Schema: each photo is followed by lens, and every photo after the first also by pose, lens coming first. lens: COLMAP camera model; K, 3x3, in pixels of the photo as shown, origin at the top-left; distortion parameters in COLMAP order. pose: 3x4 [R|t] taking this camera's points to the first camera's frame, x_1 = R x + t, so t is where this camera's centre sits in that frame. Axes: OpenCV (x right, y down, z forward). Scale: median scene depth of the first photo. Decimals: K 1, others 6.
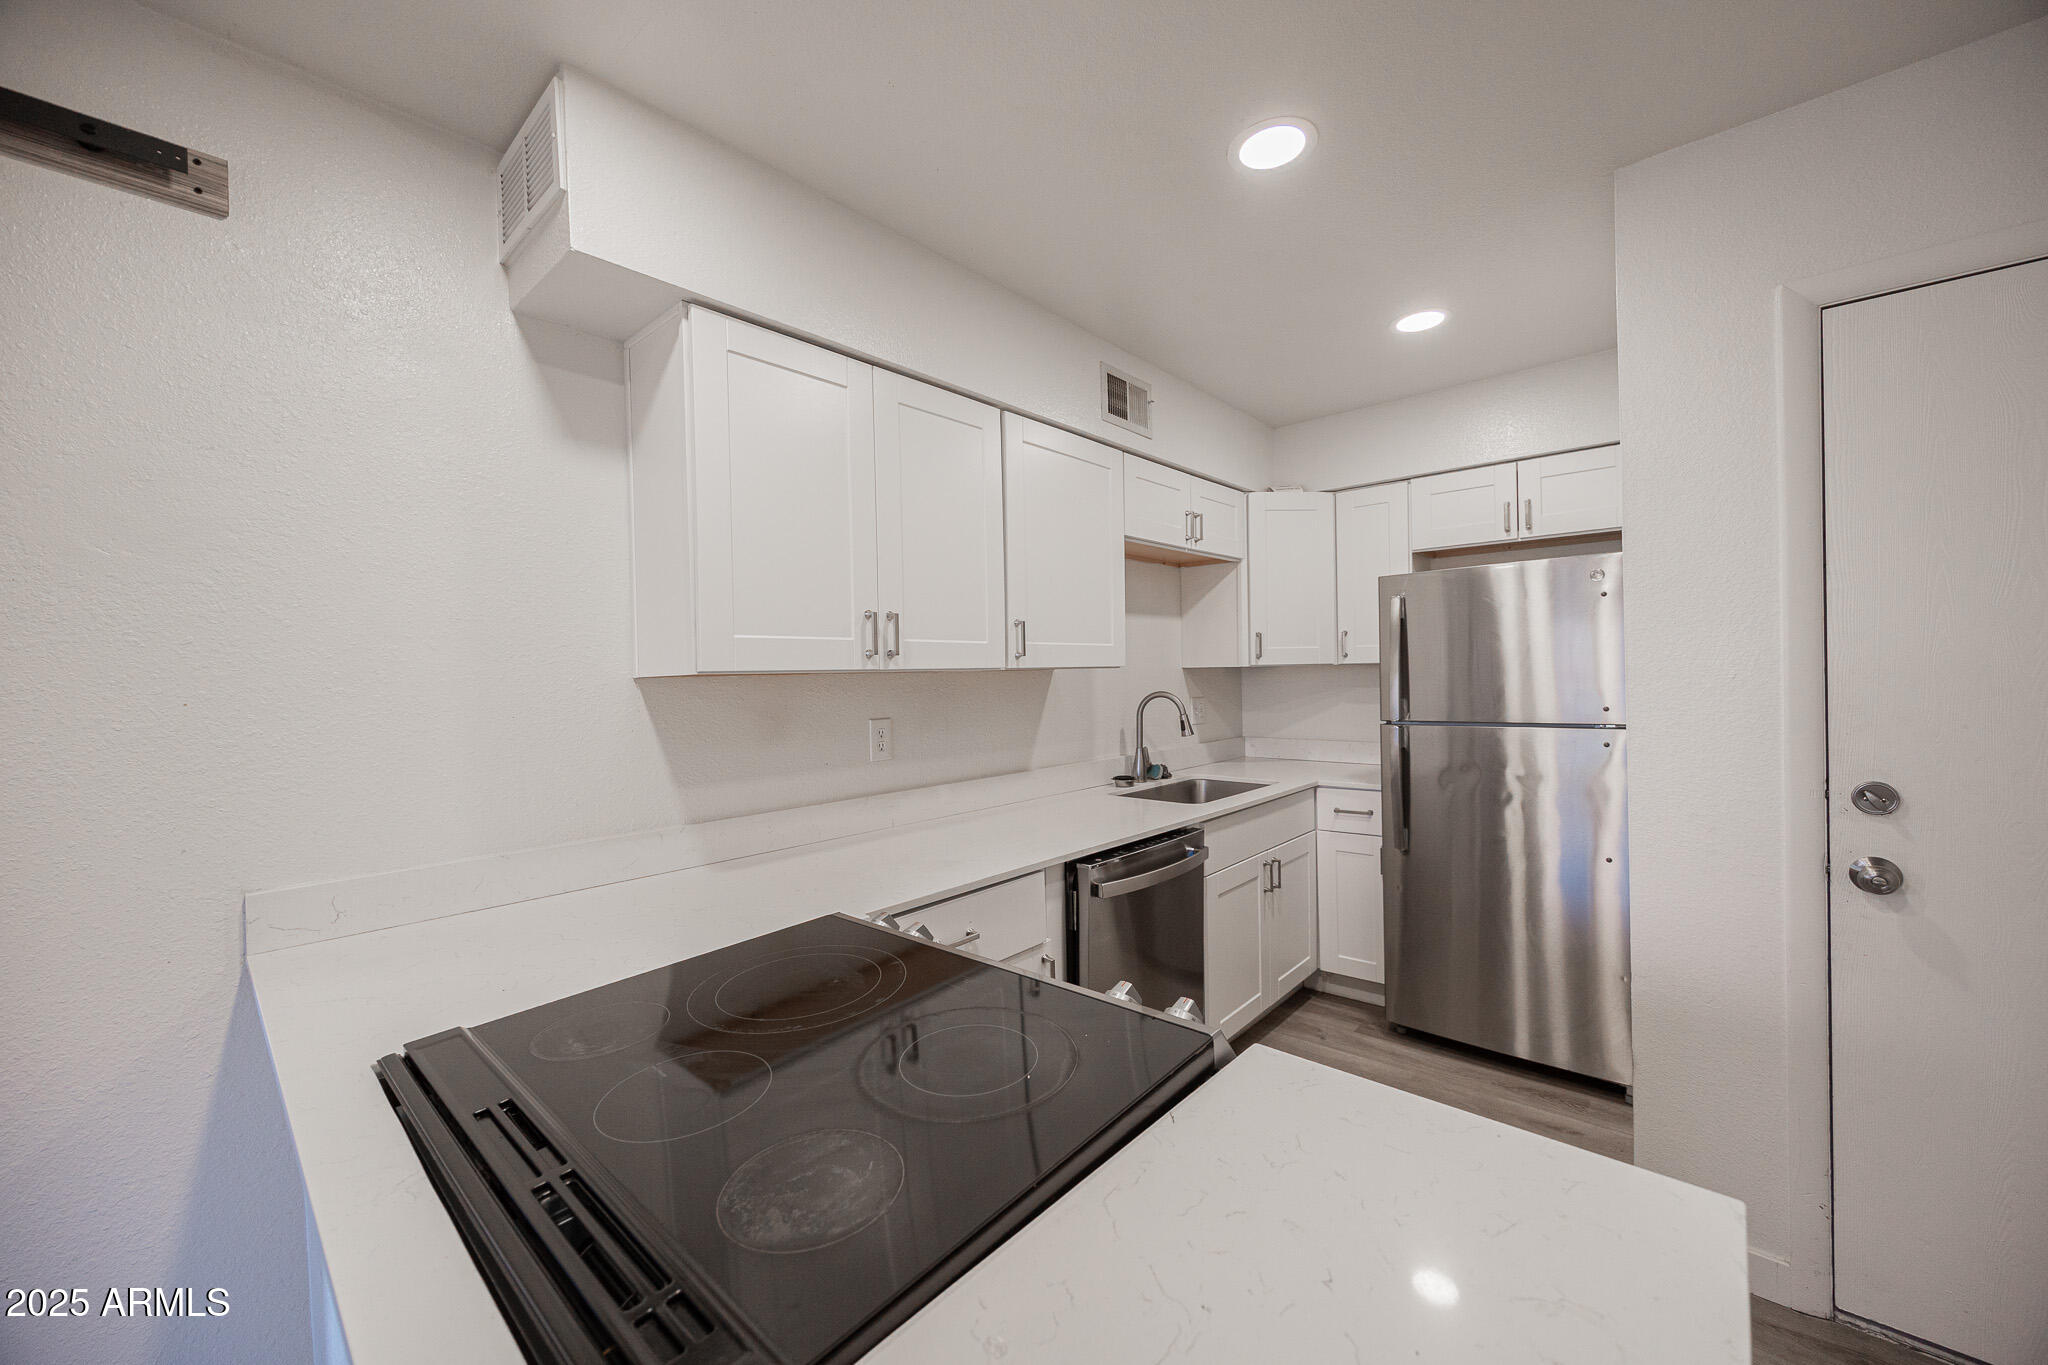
lens RADIAL K [[767.8, 0, 1024.0], [0, 767.8, 682.5], [0, 0, 1]] dist [0.000188, -0.000013]
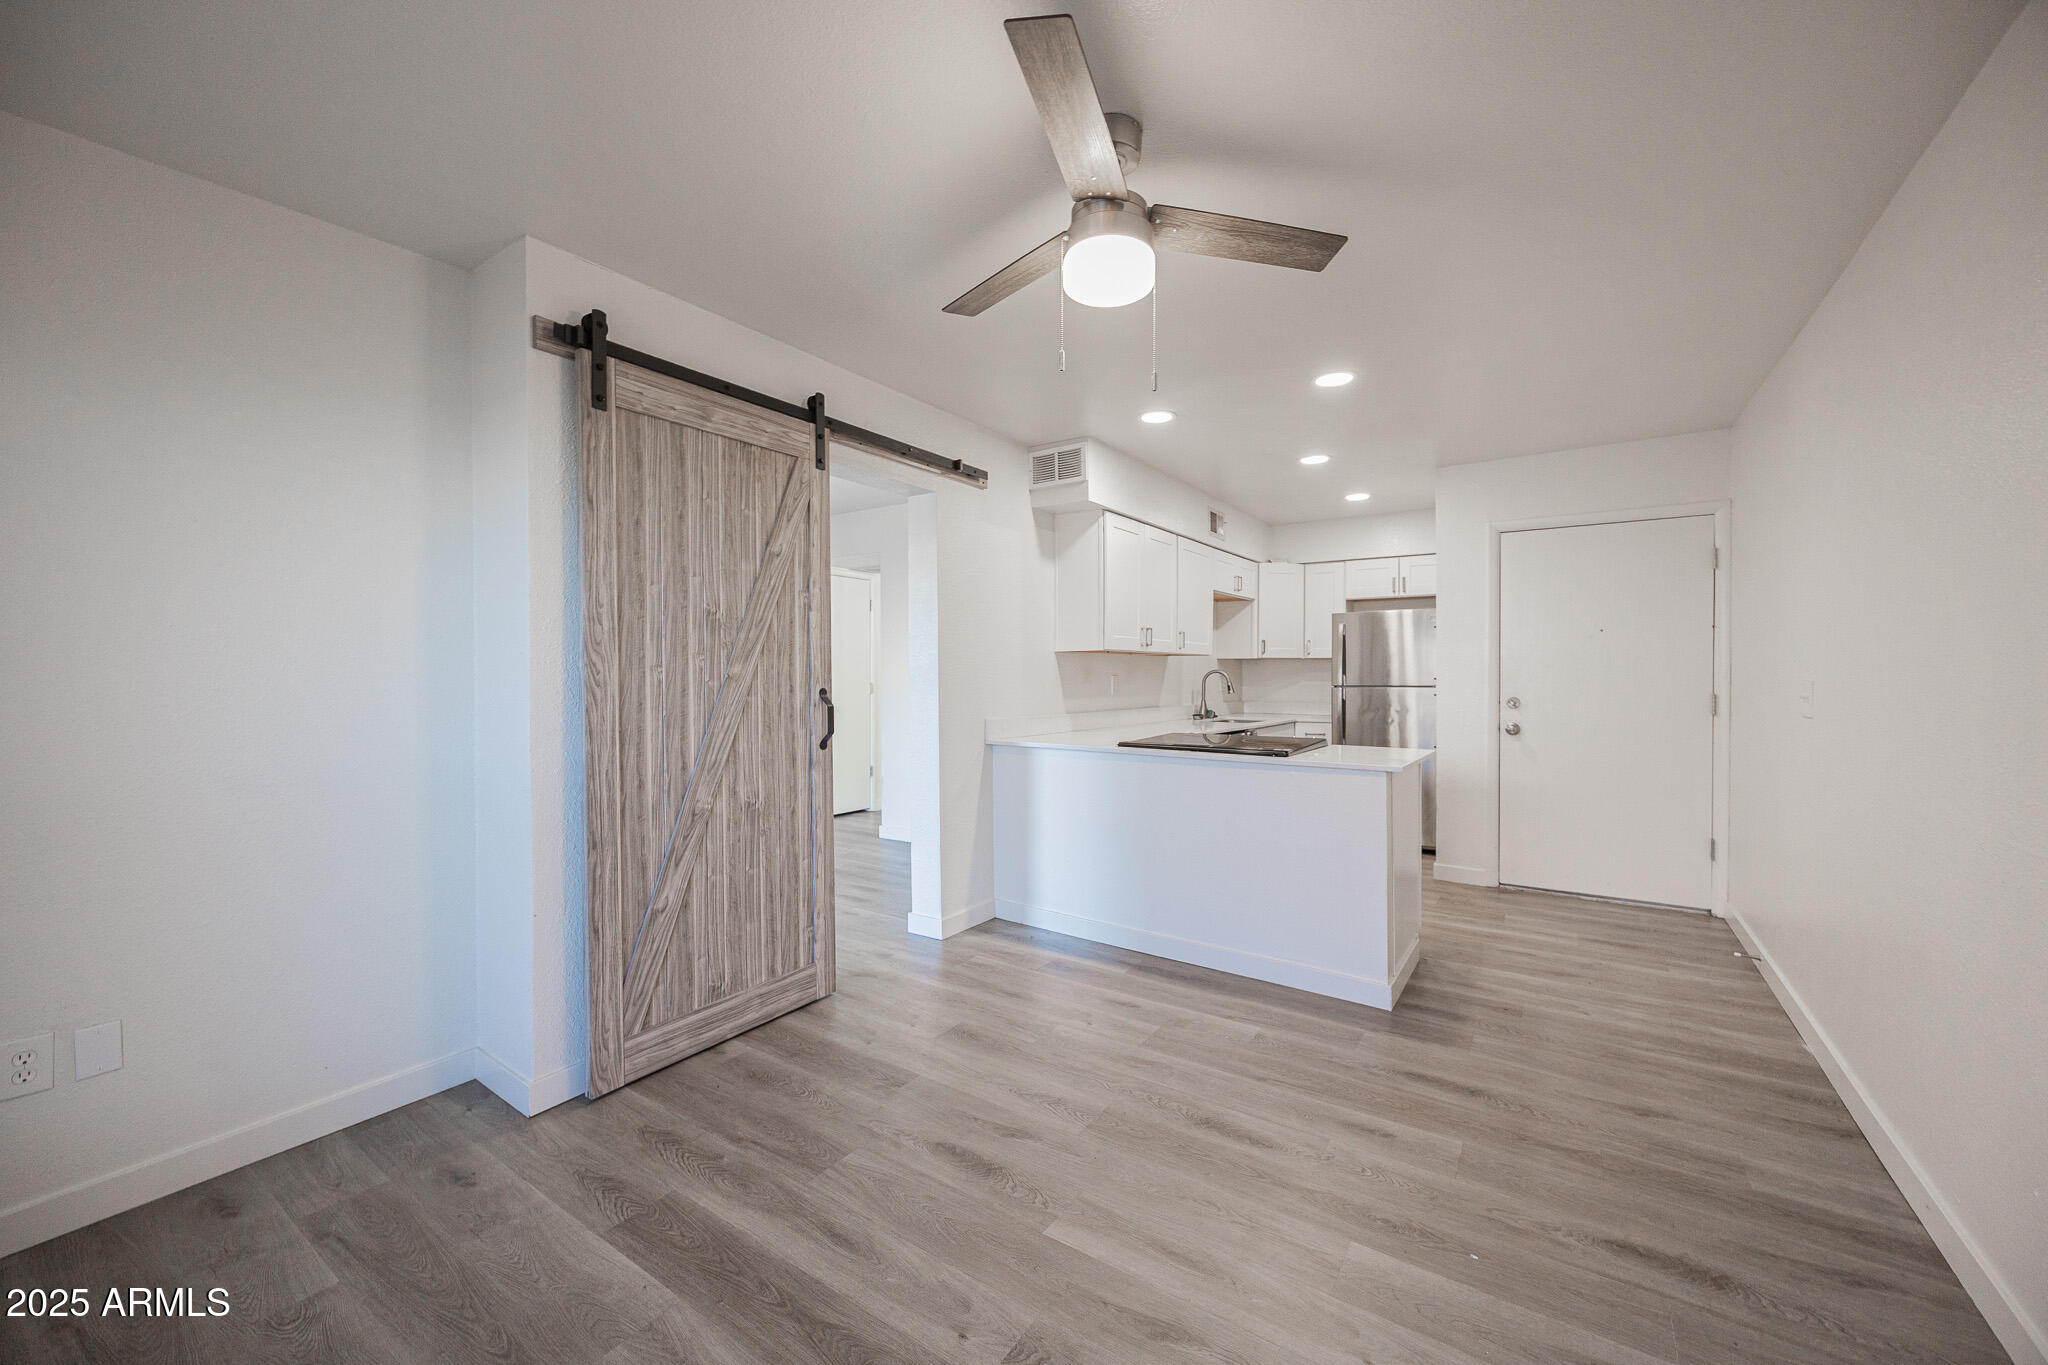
lens RADIAL K [[830.9, 0, 961.9], [0, 830.9, 680.4], [0, 0, 1]] dist [0.001532, 0.000084]
pose [[0.995577, 0.023708, 0.090912, -0.677616], [-0.023055, 0.999700, -0.008229, 0.074170], [-0.091079, 0.006097, 0.995825, -1.045092]]
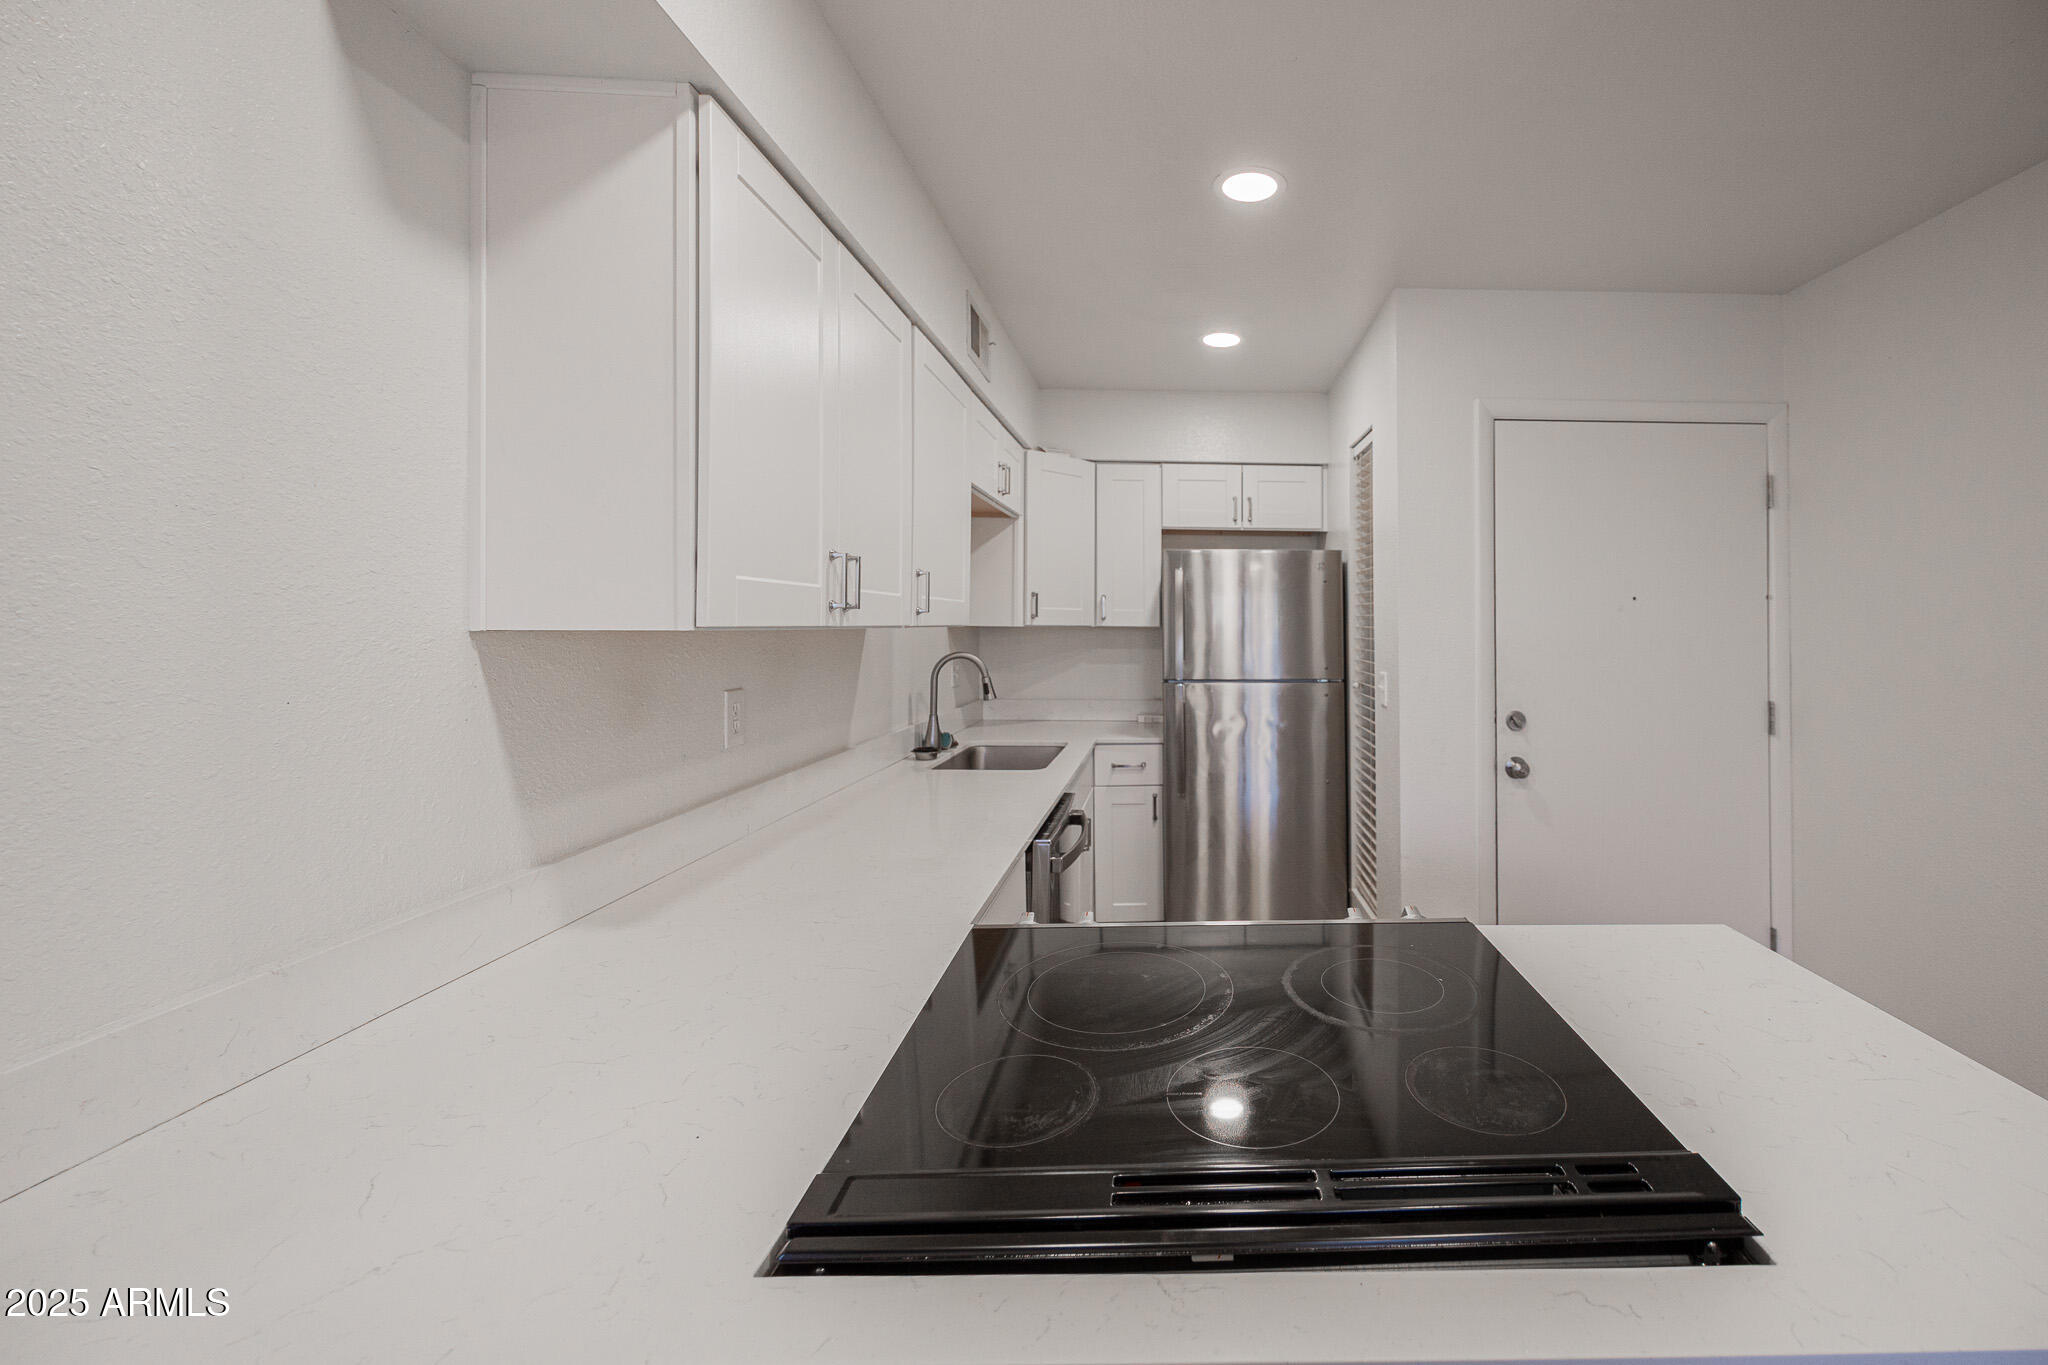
lens RADIAL K [[857.4, 0, 1176.6], [0, 857.4, 616.4], [0, 0, 1]] dist [0.000028, -0.000007]
pose [[0.720400, 0.031869, 0.692826, -0.375244], [-0.014521, 0.999418, -0.030873, -0.003336], [-0.693406, 0.012180, 0.720444, 0.091865]]
